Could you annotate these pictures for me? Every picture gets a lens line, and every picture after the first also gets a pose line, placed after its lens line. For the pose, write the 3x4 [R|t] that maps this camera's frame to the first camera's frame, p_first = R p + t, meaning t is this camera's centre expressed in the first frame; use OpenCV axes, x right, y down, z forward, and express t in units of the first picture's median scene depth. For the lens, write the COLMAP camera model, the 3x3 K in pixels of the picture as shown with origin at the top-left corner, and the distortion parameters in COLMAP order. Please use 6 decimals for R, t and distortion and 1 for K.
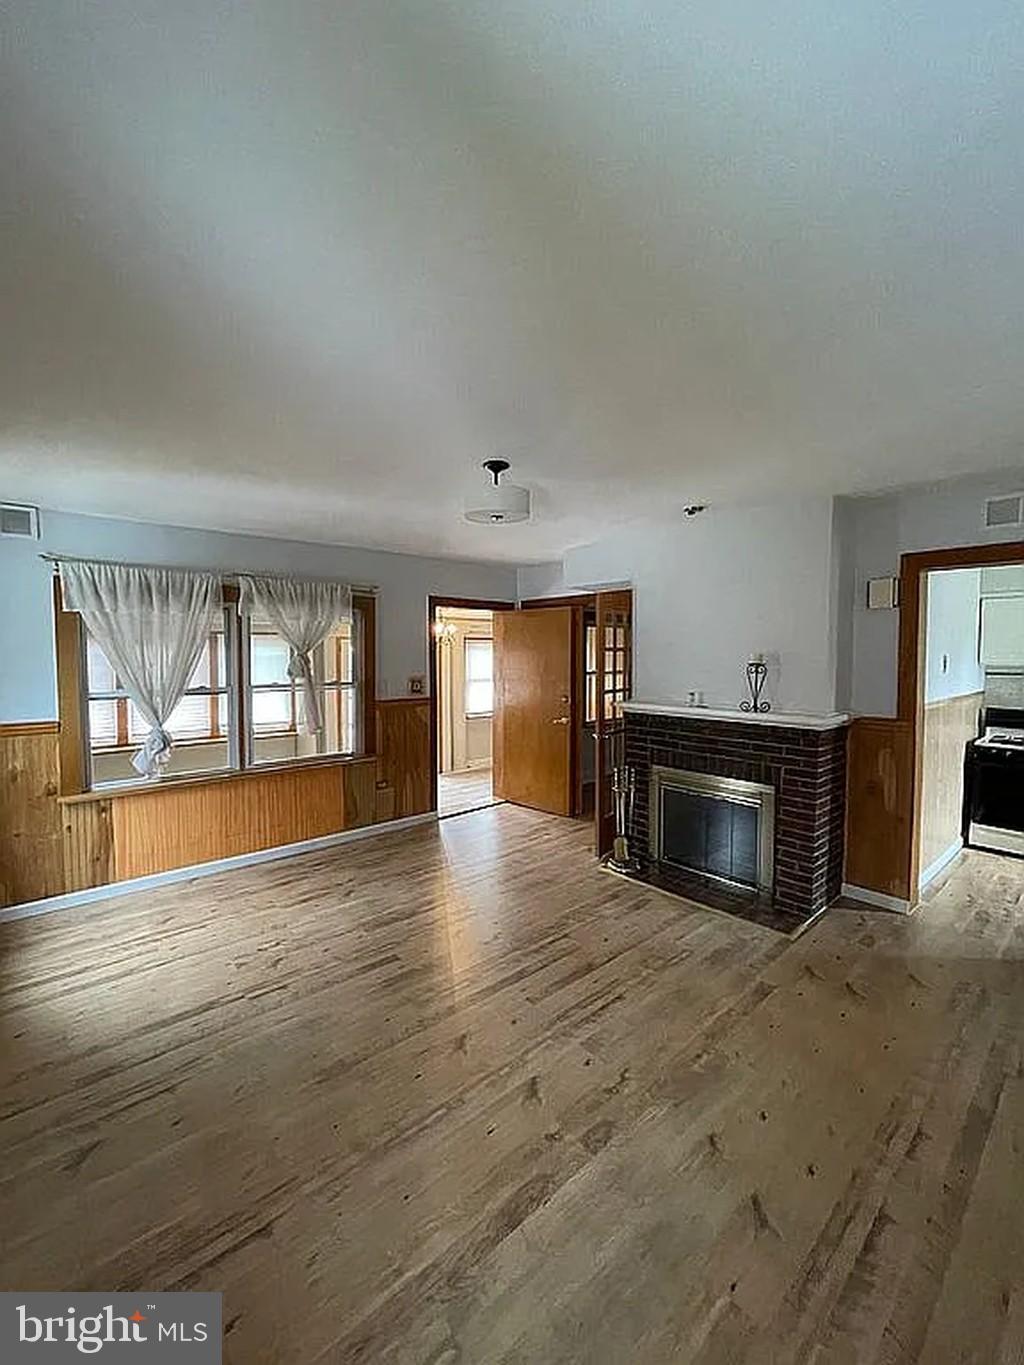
lens RADIAL K [[552.8, 0, 509.6], [0, 552.8, 680.1], [0, 0, 1]] dist [-0.001346, -0.000168]
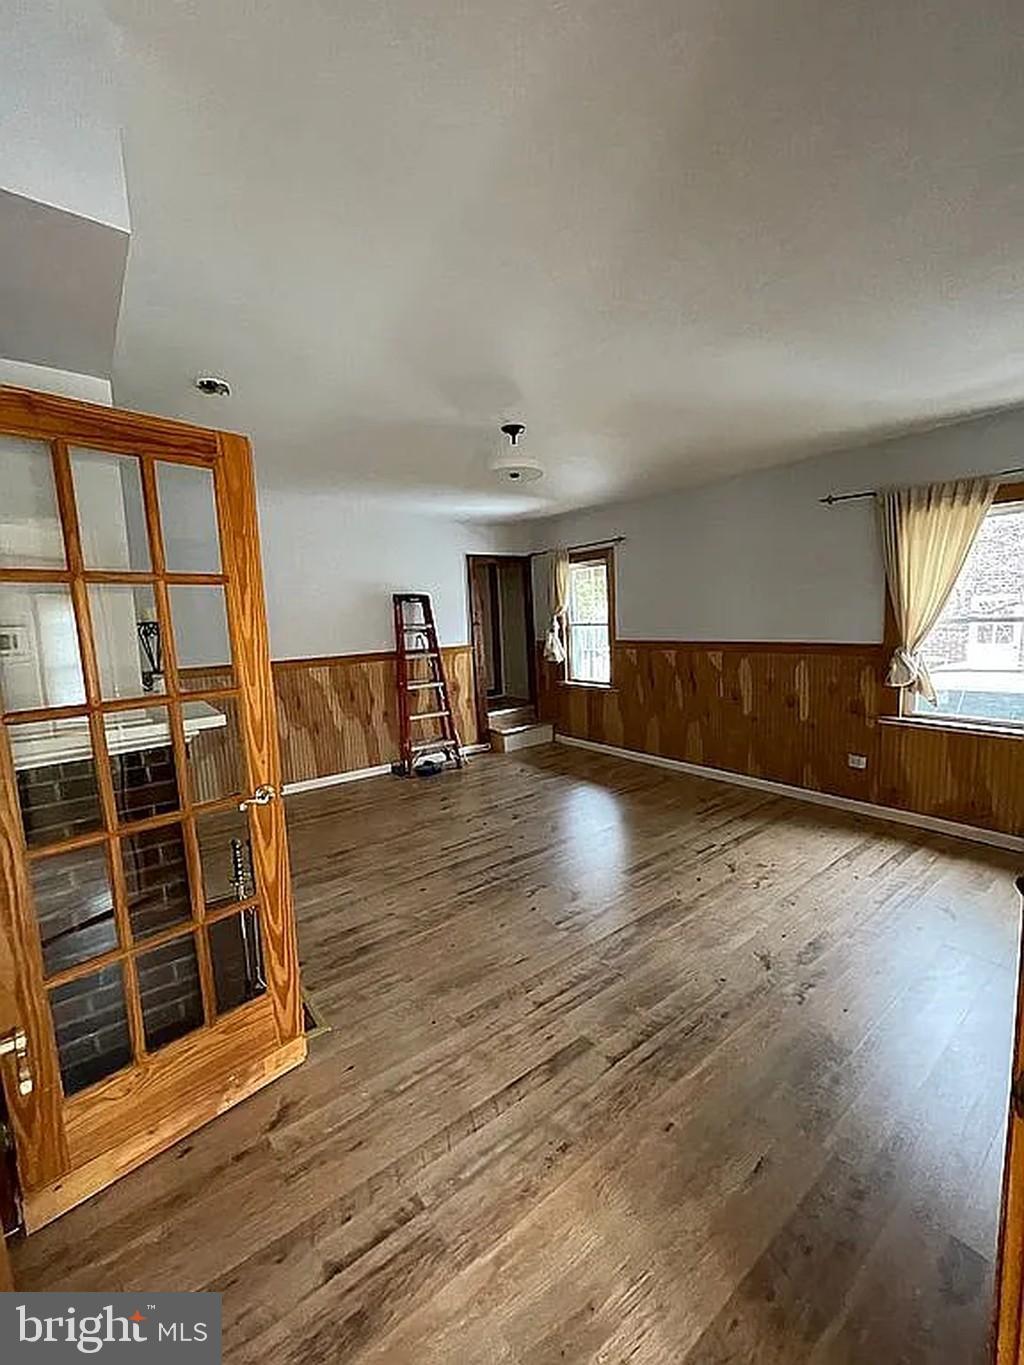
lens RADIAL K [[552.8, 0, 510.5], [0, 552.8, 676.4], [0, 0, 1]] dist [-0.001346, -0.000168]
pose [[-0.996401, 0.037361, 0.076082, -0.080123], [0.048835, 0.986701, 0.155038, -0.061354], [-0.069278, 0.158196, -0.984974, 2.078100]]
